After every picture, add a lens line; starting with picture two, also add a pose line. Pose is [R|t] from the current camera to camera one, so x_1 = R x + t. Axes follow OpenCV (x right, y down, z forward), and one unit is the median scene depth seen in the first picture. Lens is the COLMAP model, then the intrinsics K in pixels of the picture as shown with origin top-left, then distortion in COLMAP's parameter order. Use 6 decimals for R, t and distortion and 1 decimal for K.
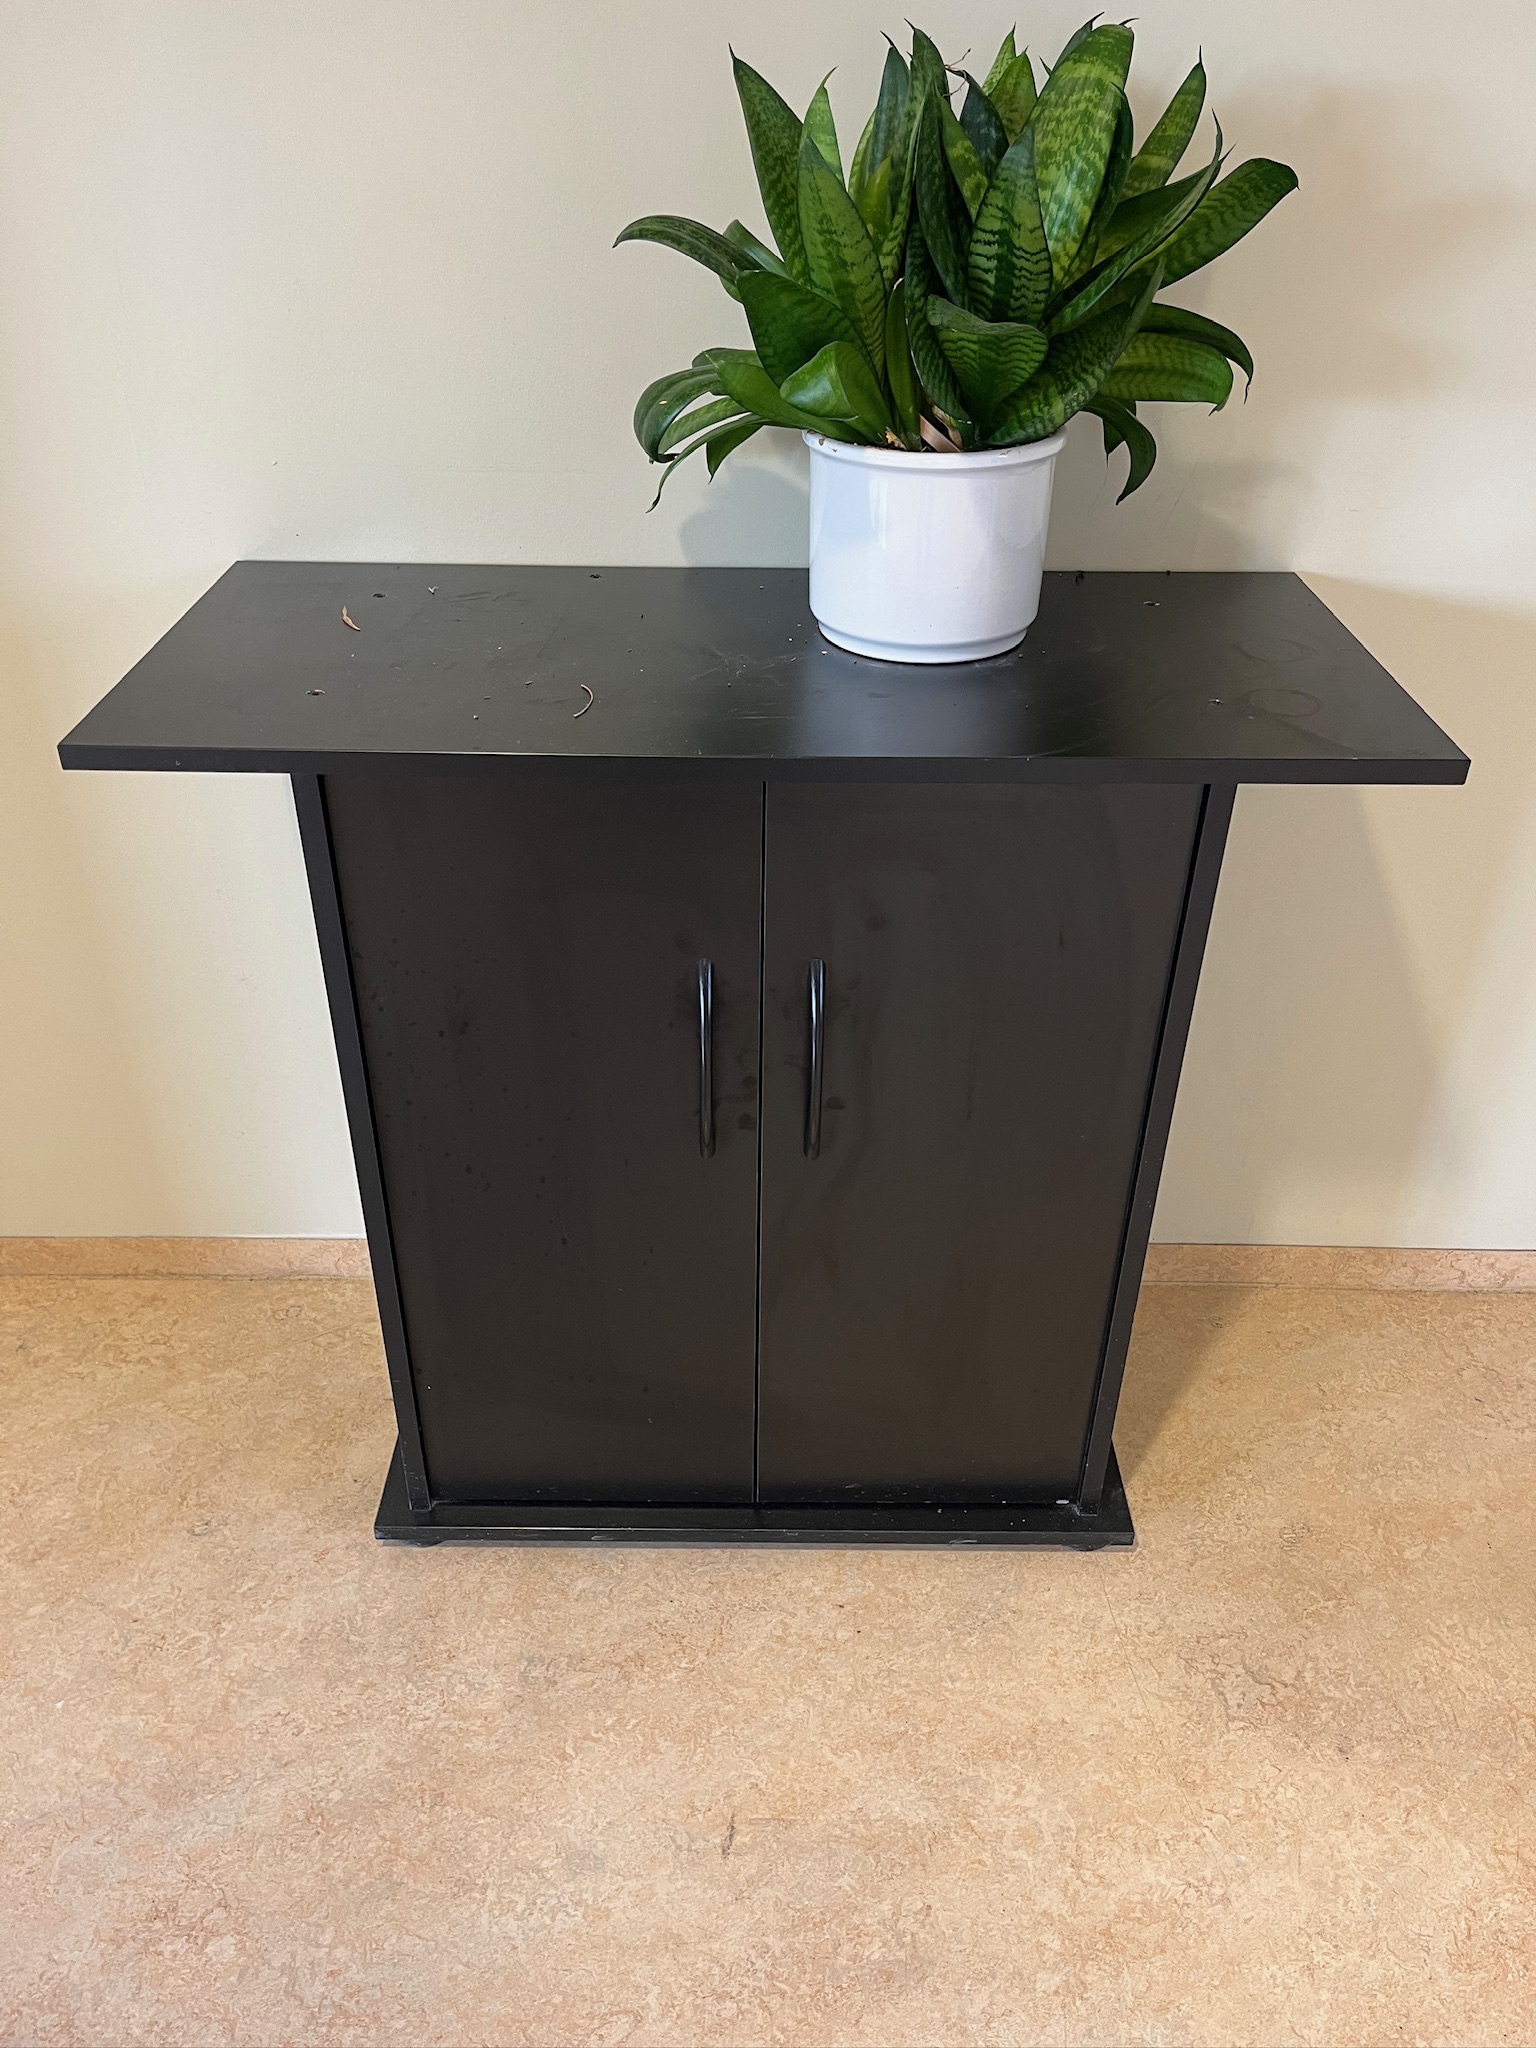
lens RADIAL K [[1574.5, 0, 744.3], [0, 1574.5, 1035.7], [0, 0, 1]] dist [0.062496, -0.099770]
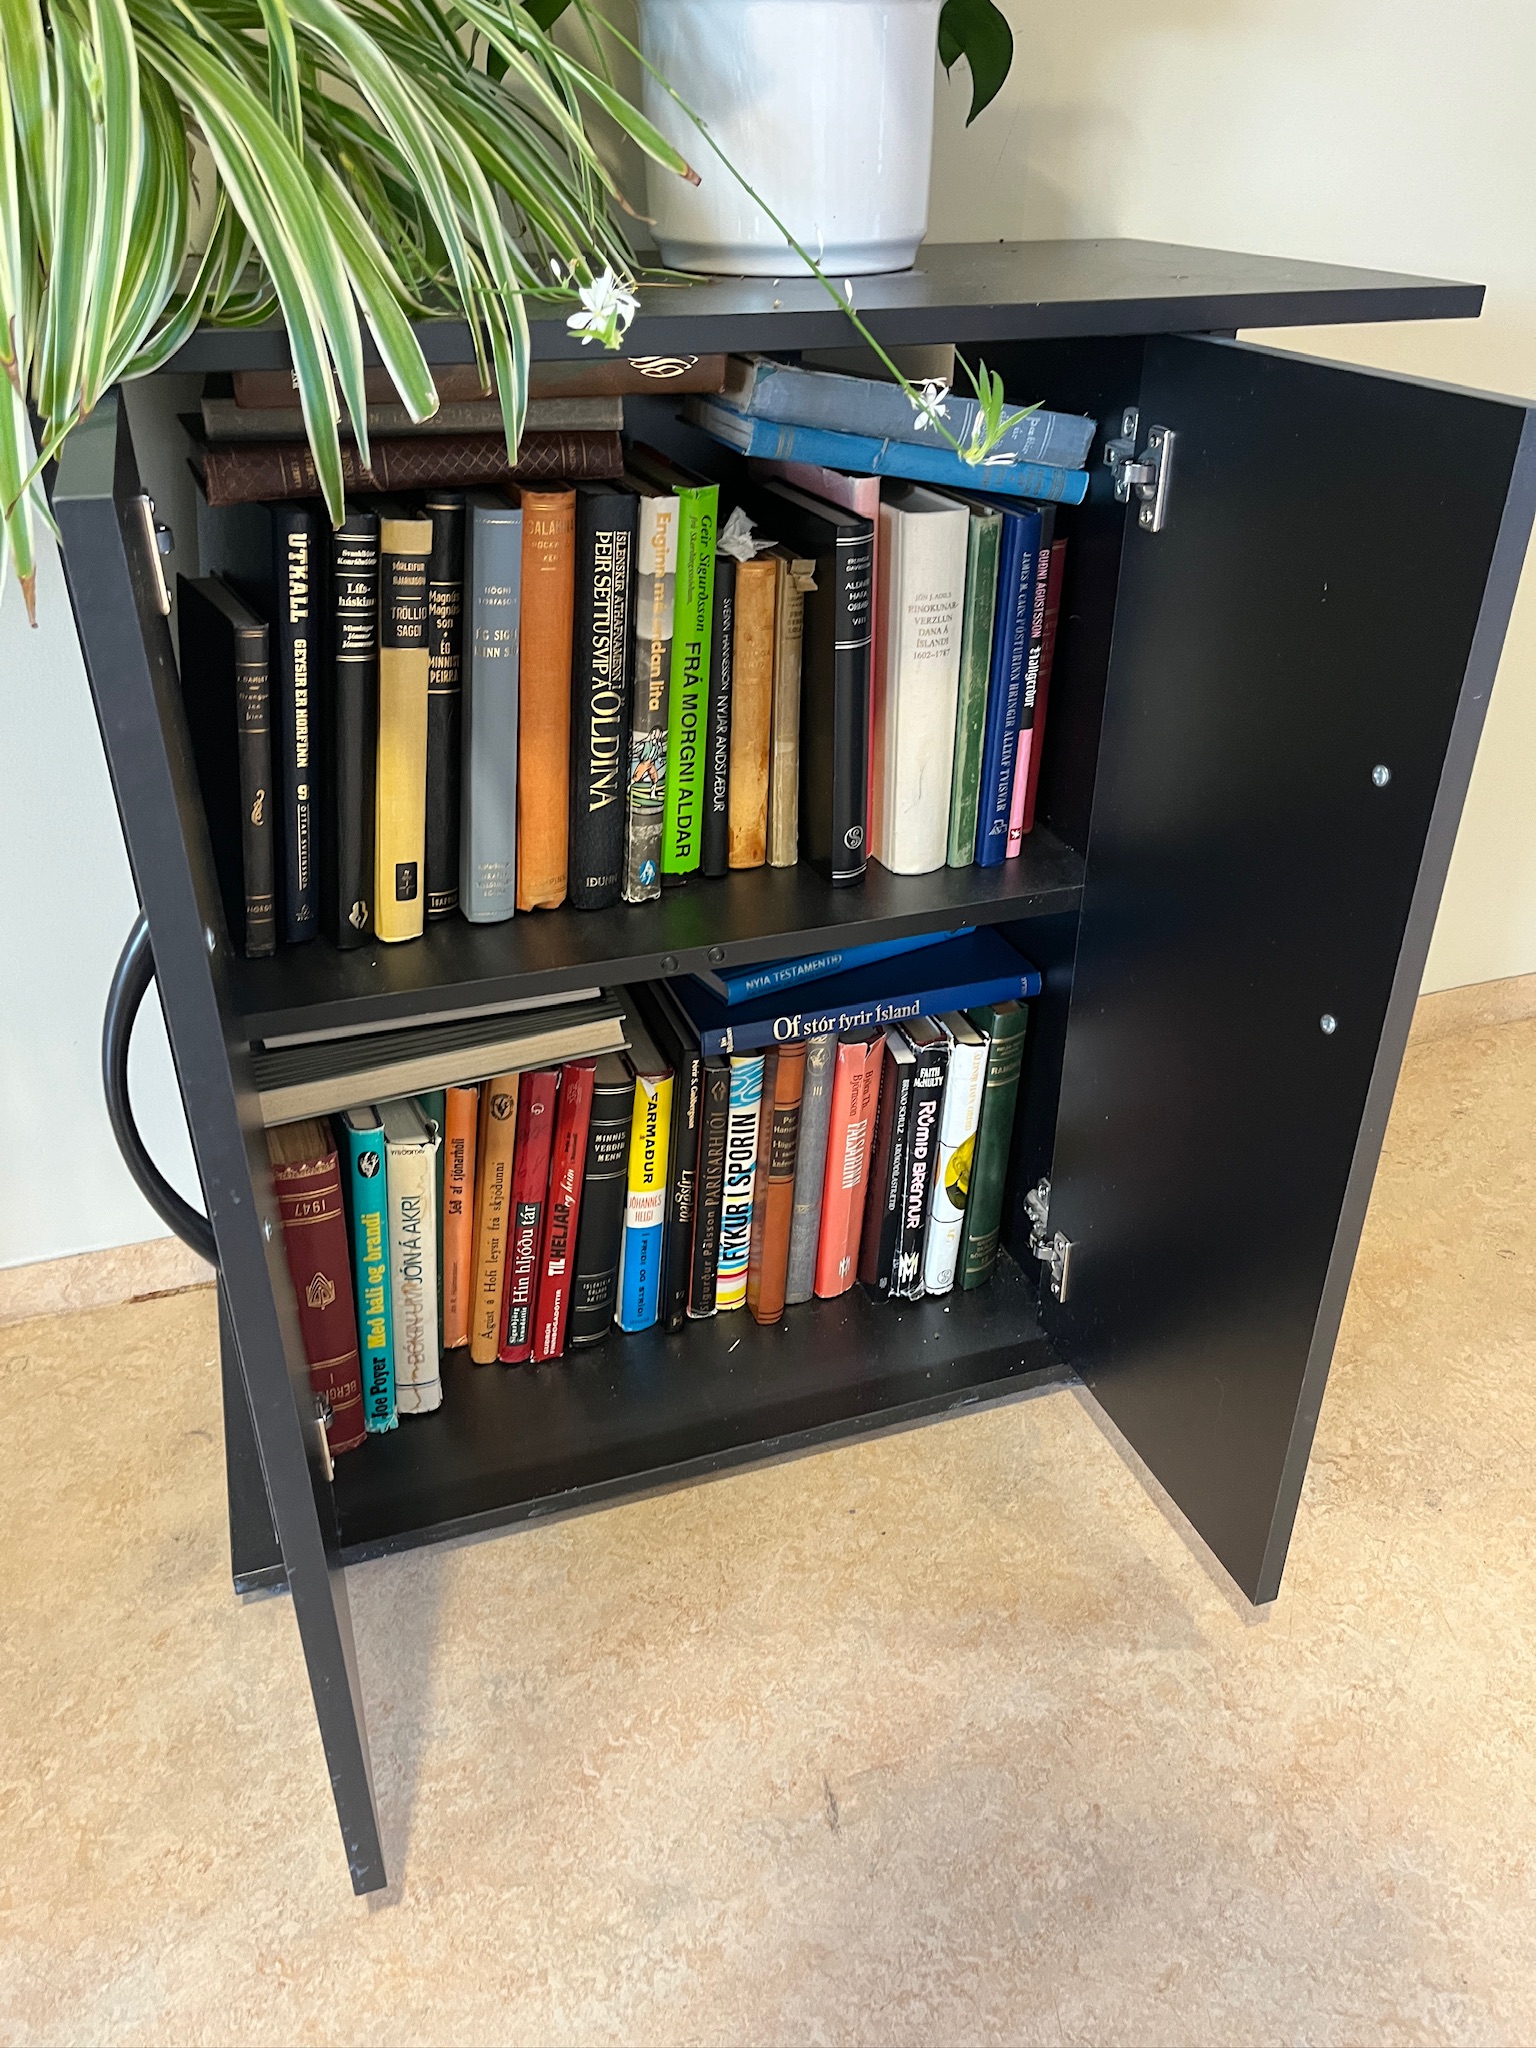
lens RADIAL K [[1574.5, 0, 785.4], [0, 1574.5, 1030.8], [0, 0, 1]] dist [0.062496, -0.099770]
pose [[0.939591, -0.171295, 0.296355, -0.181822], [0.186990, 0.982038, -0.025226, 0.138316], [-0.286711, 0.079118, 0.954745, 0.221934]]
